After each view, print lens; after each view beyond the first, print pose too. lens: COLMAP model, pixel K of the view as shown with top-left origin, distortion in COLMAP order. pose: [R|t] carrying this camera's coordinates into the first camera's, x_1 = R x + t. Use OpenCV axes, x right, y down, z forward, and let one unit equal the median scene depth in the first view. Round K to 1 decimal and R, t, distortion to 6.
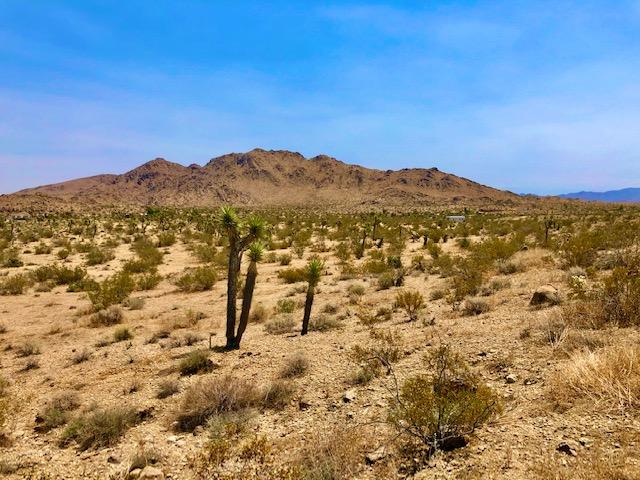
lens RADIAL K [[527.2, 0, 323.8], [0, 527.2, 239.3], [0, 0, 1]] dist [0.056662, -0.045463]
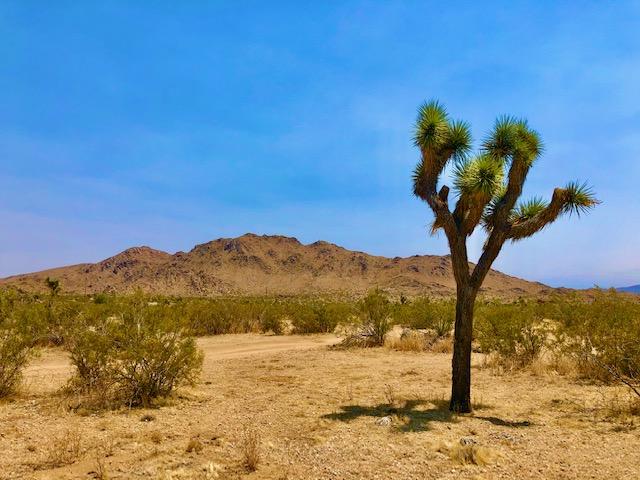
lens RADIAL K [[527.2, 0, 322.4], [0, 527.2, 240.0], [0, 0, 1]] dist [0.056662, -0.045463]
pose [[0.999978, 0.004202, -0.005080, 0.004165], [-0.005030, 0.984396, -0.175898, -0.004268], [0.004262, 0.175920, 0.984395, 0.129468]]
